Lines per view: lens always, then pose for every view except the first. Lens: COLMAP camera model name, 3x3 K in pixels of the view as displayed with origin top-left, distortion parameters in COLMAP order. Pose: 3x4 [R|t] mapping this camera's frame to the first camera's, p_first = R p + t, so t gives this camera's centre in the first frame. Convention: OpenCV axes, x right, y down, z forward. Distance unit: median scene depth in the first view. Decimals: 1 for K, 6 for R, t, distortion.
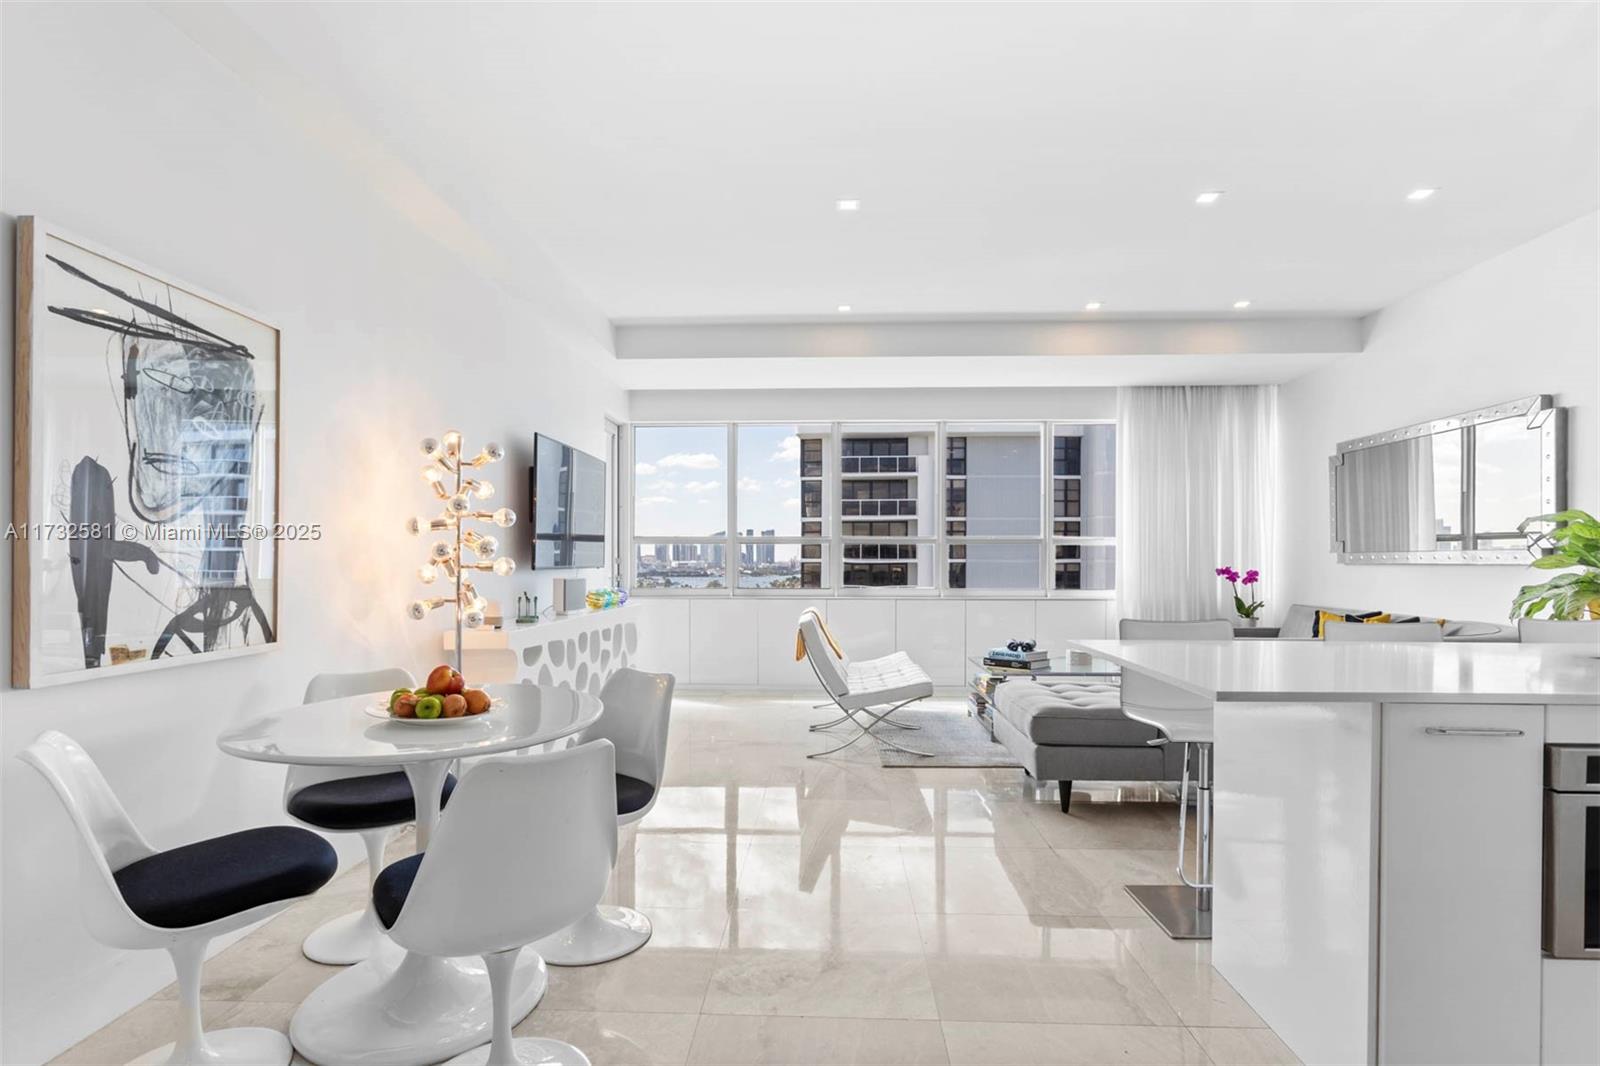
lens RADIAL K [[796.3, 0, 807.2], [0, 796.3, 562.1], [0, 0, 1]] dist [0.005425, 0.002194]
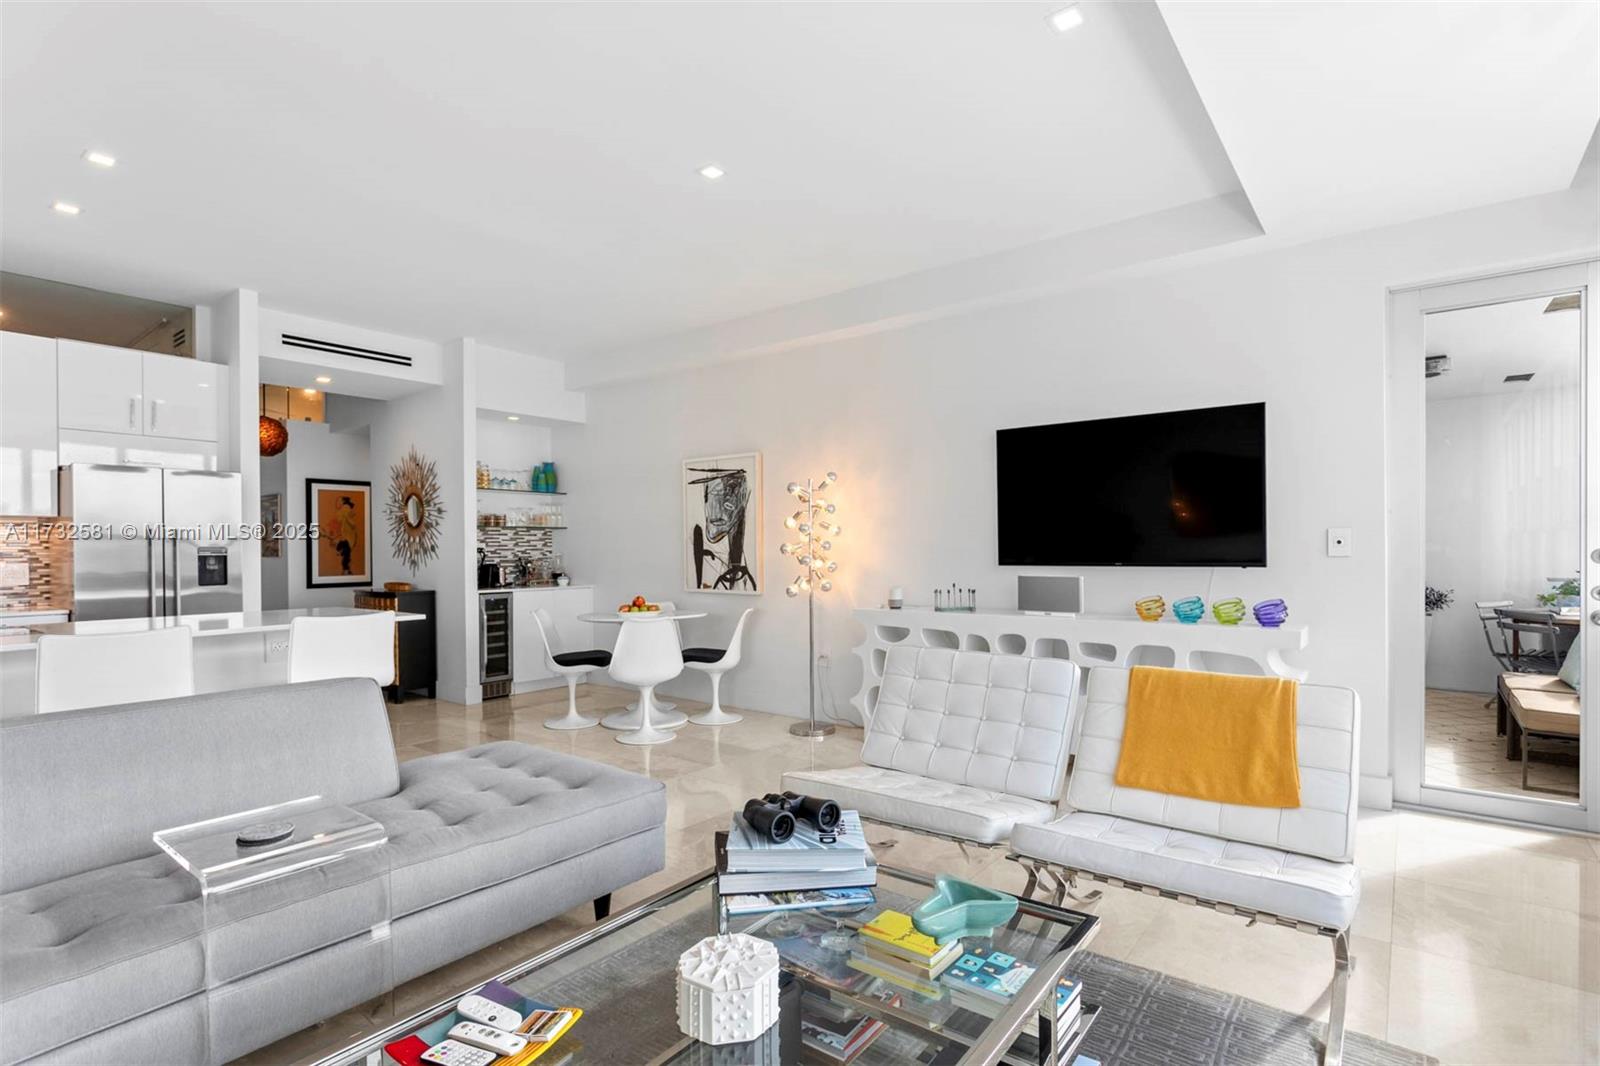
lens RADIAL K [[792.0, 0, 809.6], [0, 792.0, 557.7], [0, 0, 1]] dist [-0.005309, 0.003117]
pose [[-0.590601, 0.011790, -0.806878, 0.901361], [0.004241, 0.999925, 0.011507, -0.017947], [0.806953, 0.003374, -0.590606, 2.044533]]
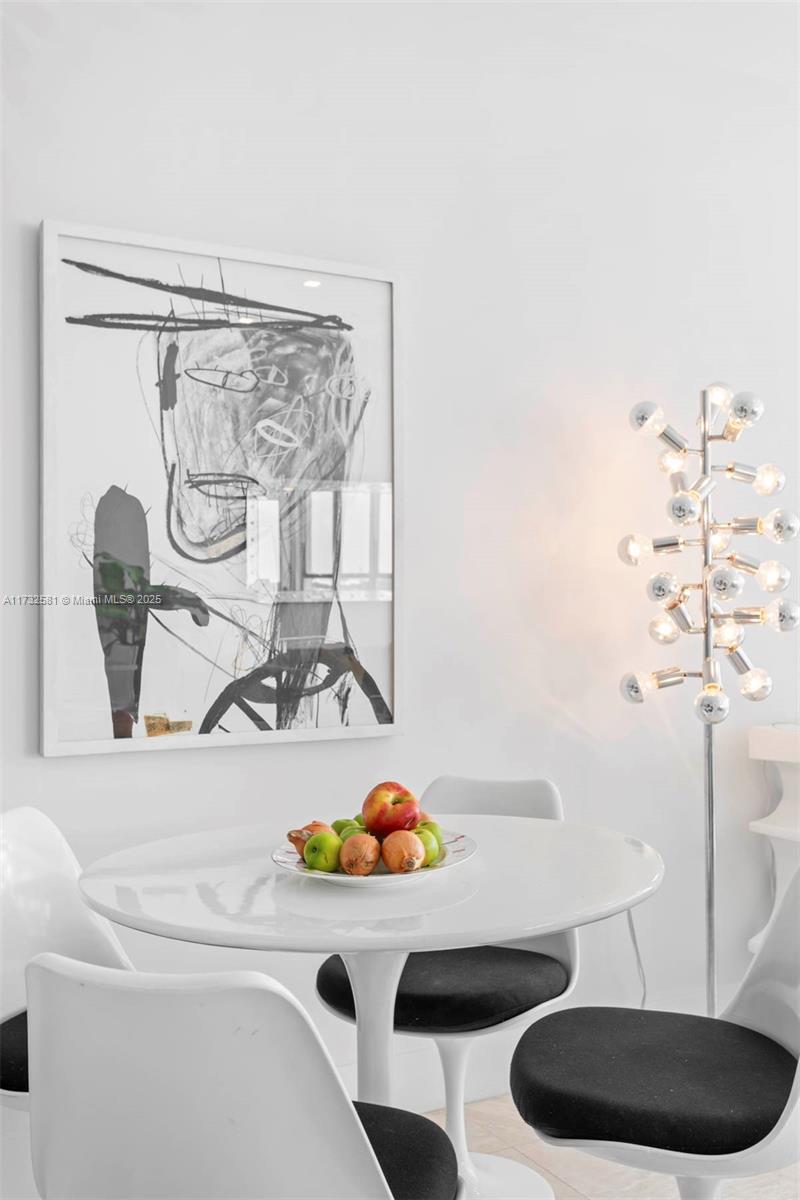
lens RADIAL K [[1188.3, 0, 390.3], [0, 1188.3, 598.5], [0, 0, 1]] dist [-0.002384, 0.000000]
pose [[0.506356, -0.015959, -0.862177, 0.198678], [0.007004, 0.999872, -0.014394, 0.003932], [0.862296, 0.001250, 0.506403, 0.384526]]
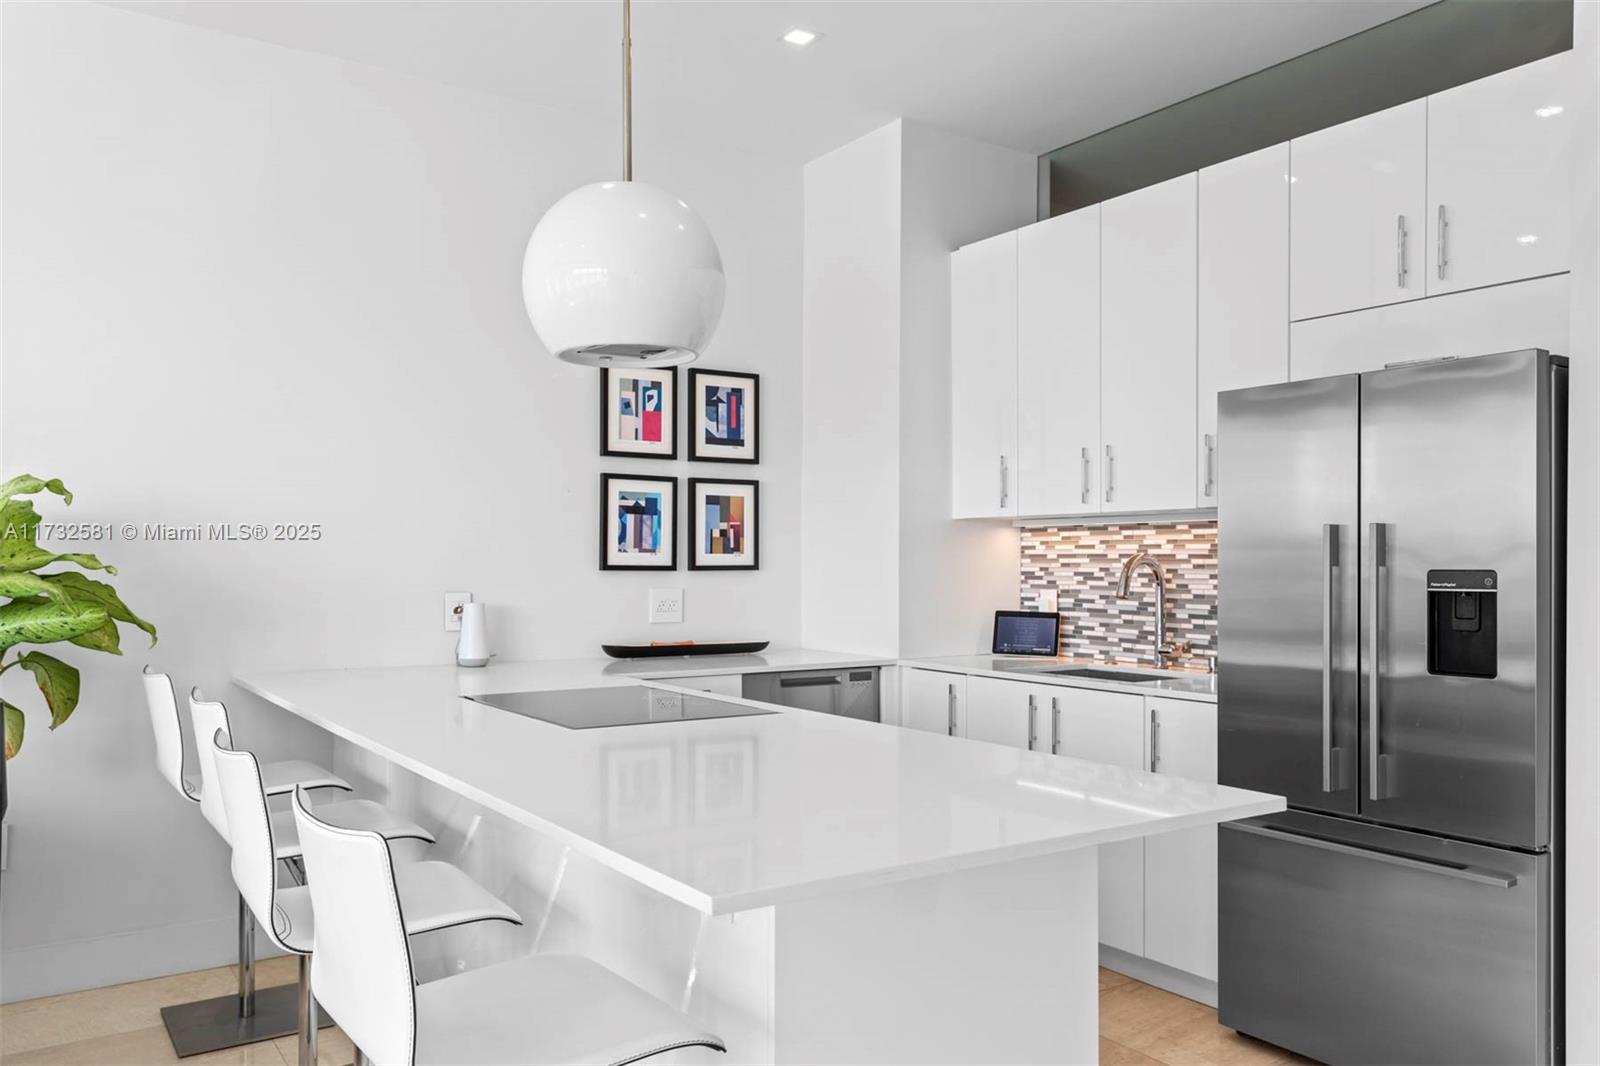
lens RADIAL K [[1206.2, 0, 796.3], [0, 1206.2, 569.1], [0, 0, 1]] dist [0.002616, 0.014766]
pose [[-0.585787, -0.006173, 0.810441, -0.071662], [-0.000857, 0.999975, 0.006997, -0.031429], [-0.810464, 0.003404, -0.585778, 1.069586]]
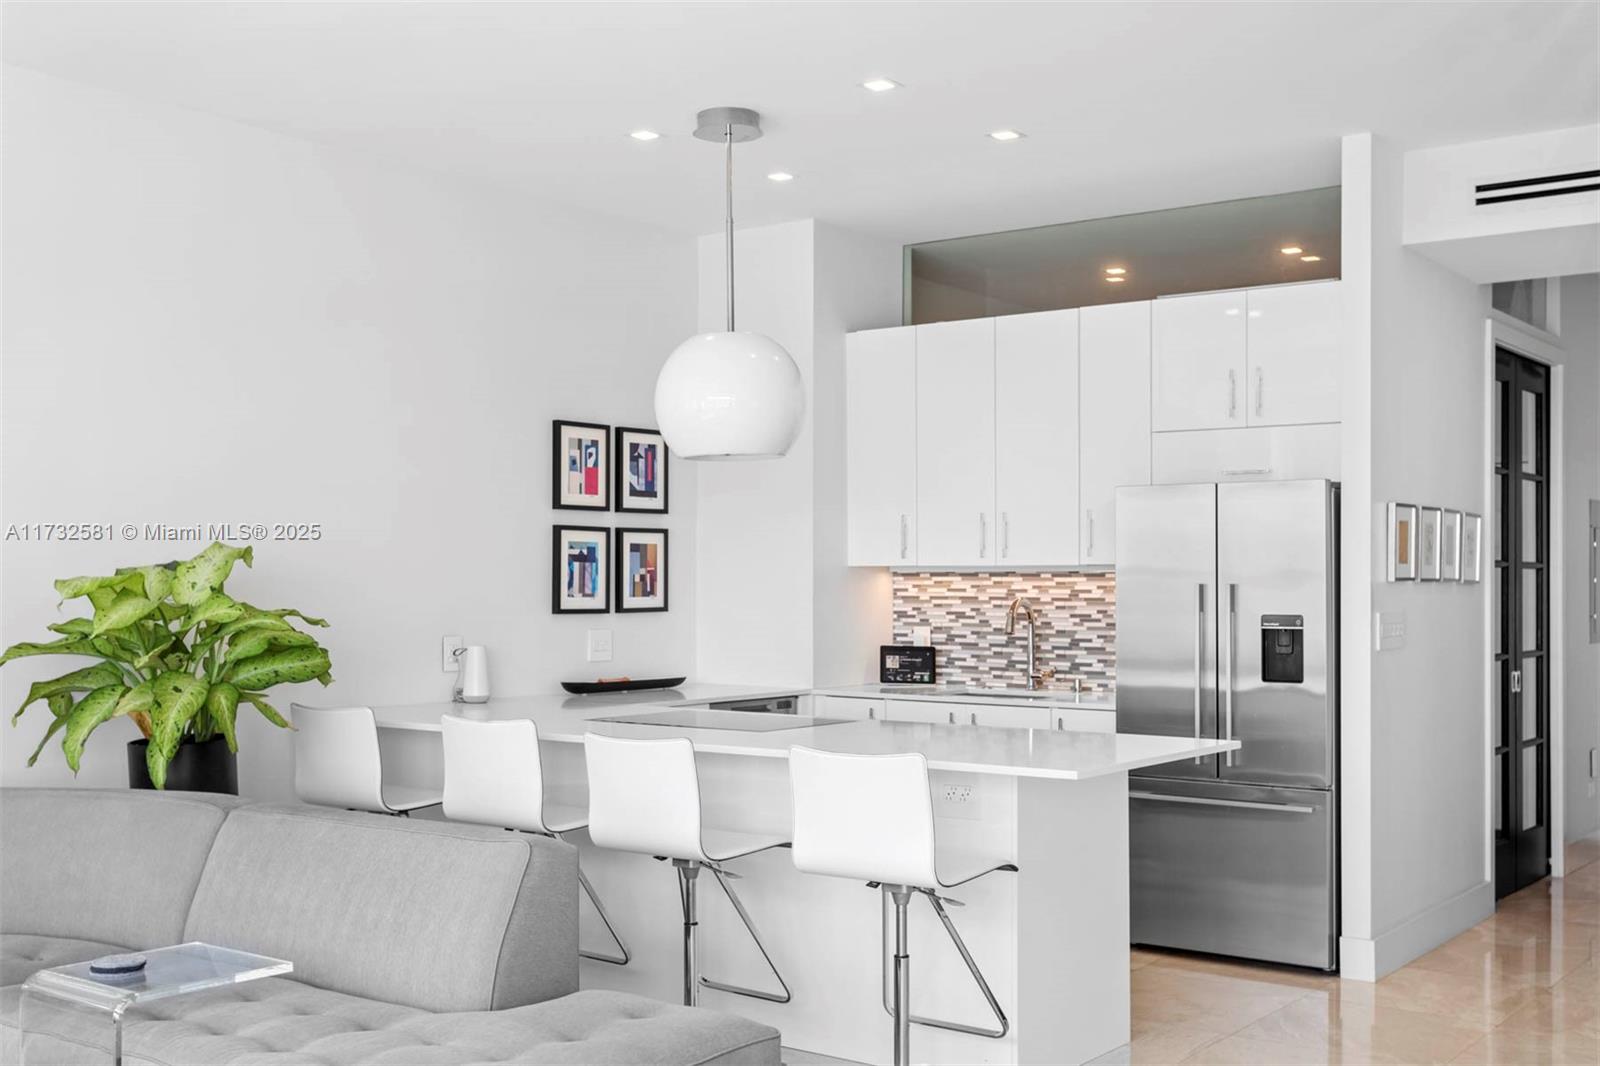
lens RADIAL K [[1727.1, 0, 792.8], [0, 1727.1, 575.0], [0, 0, 1]] dist [0.015149, 0.000000]
pose [[-0.818639, 0.000560, 0.574308, -0.309717], [0.000646, 1.000000, -0.000054, -0.069542], [-0.574308, 0.000327, -0.818639, 2.061735]]
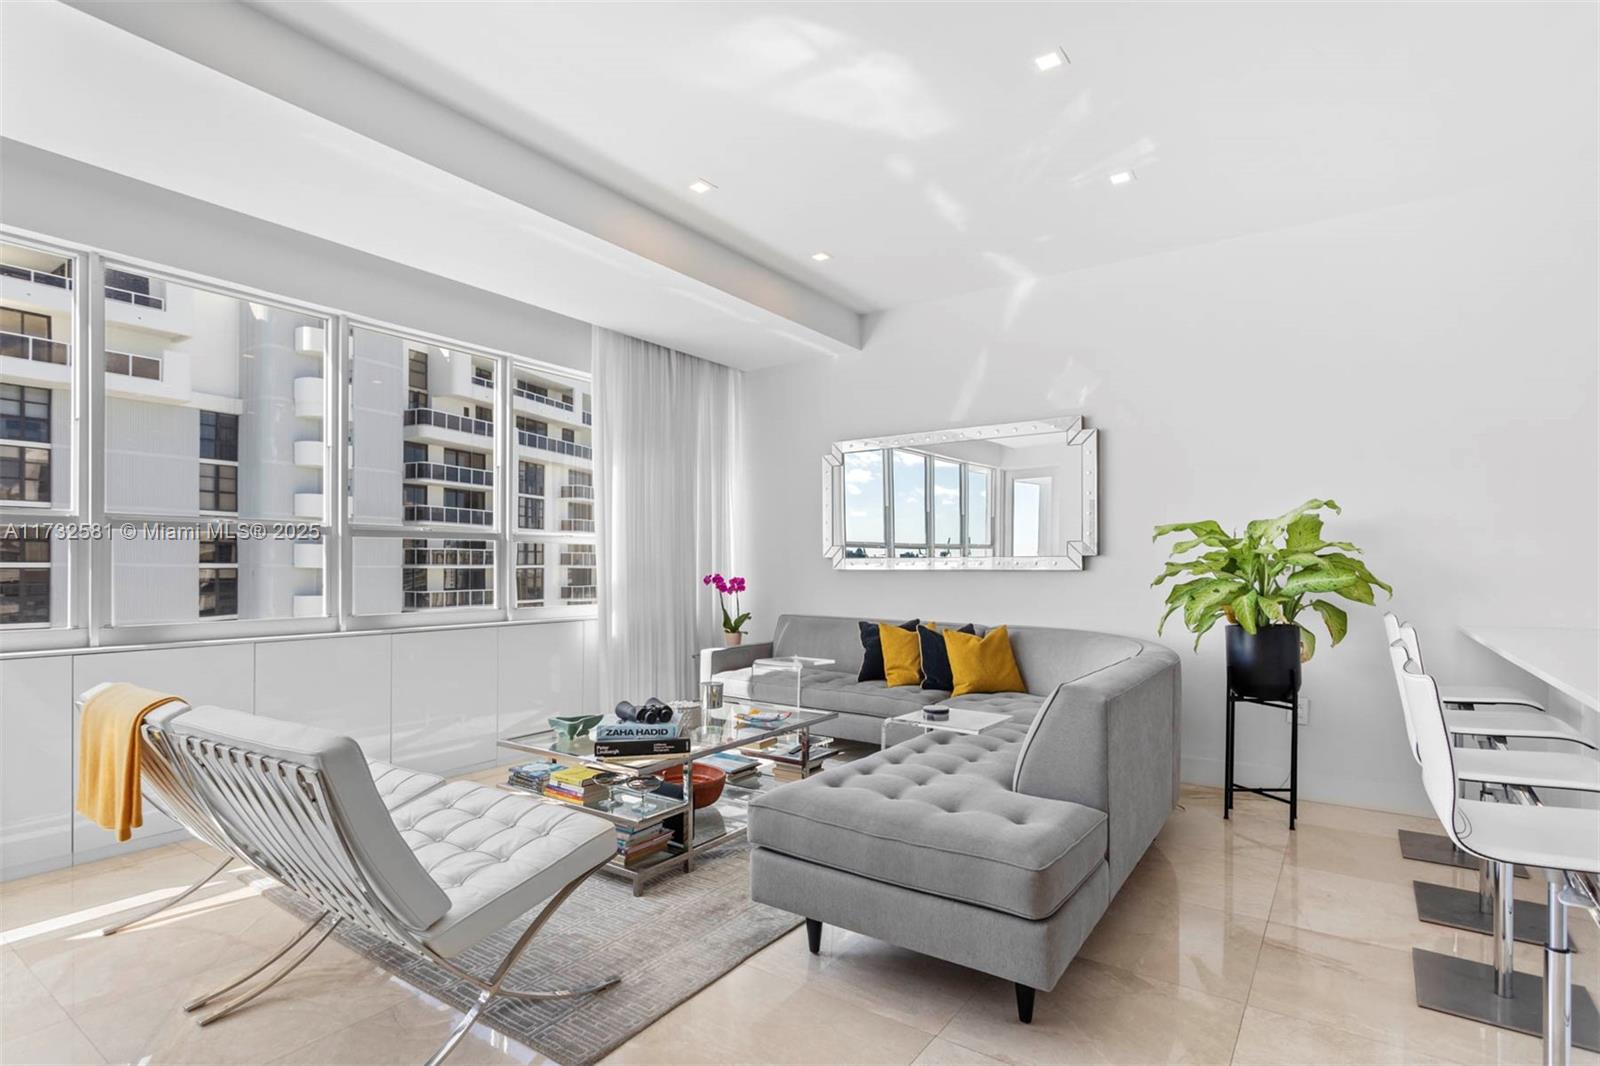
lens RADIAL K [[792.0, 0, 791.5], [0, 792.0, 567.4], [0, 0, 1]] dist [-0.005309, 0.003117]
pose [[0.552633, 0.000448, 0.833424, -0.265667], [-0.000264, 1.000000, -0.000362, -0.001628], [-0.833425, -0.000020, 0.552633, 0.997496]]
